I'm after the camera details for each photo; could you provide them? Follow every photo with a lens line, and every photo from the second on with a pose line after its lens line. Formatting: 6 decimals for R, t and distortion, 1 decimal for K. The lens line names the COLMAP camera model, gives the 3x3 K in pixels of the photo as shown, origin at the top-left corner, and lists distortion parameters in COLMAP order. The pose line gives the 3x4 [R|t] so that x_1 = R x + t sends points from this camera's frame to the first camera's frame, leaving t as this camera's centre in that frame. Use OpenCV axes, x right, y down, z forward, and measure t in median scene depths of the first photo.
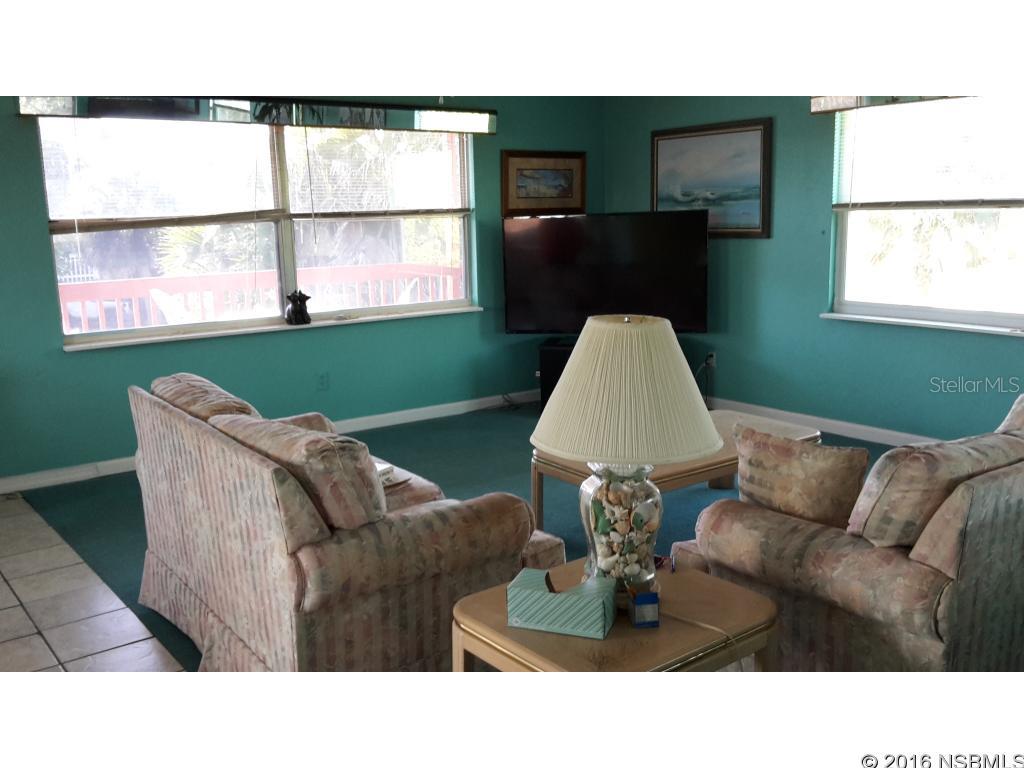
lens RADIAL K [[944.2, 0, 512.0], [0, 944.2, 384.0], [0, 0, 1]] dist [0.130307, -0.276792]
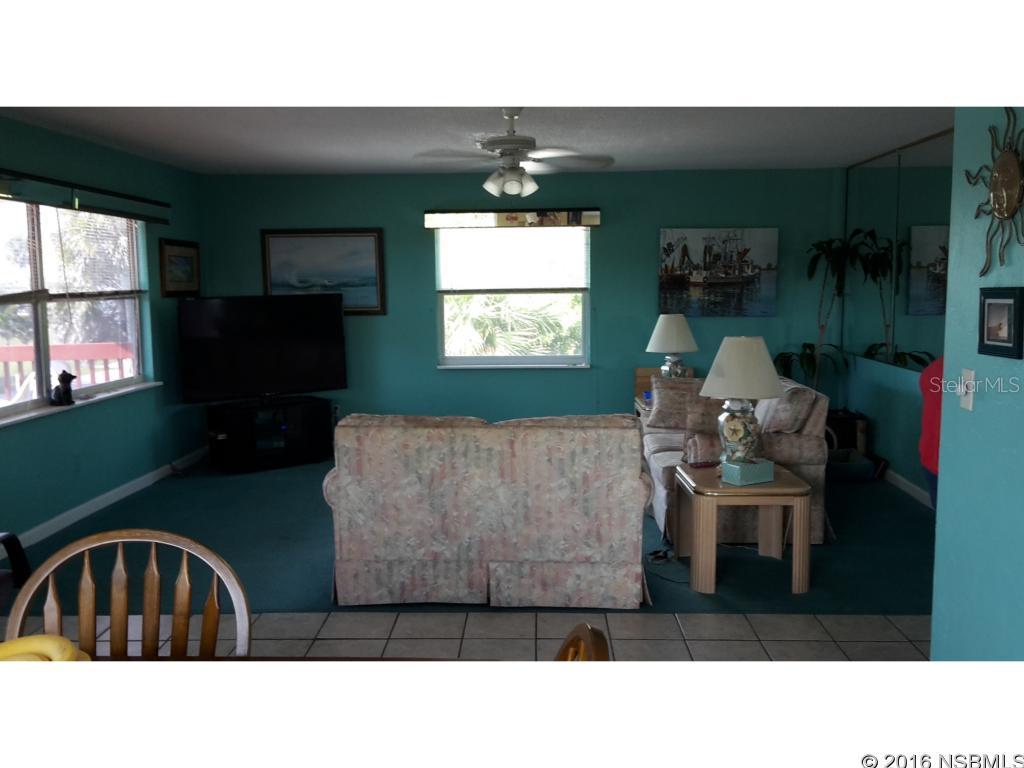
lens RADIAL K [[944.2, 0, 512.0], [0, 944.2, 384.0], [0, 0, 1]] dist [0.130307, -0.276792]
pose [[0.640682, -0.068649, 0.764731, -0.647947], [0.140712, 0.989624, -0.029050, 0.009053], [-0.754803, 0.126218, 0.643694, 0.008723]]
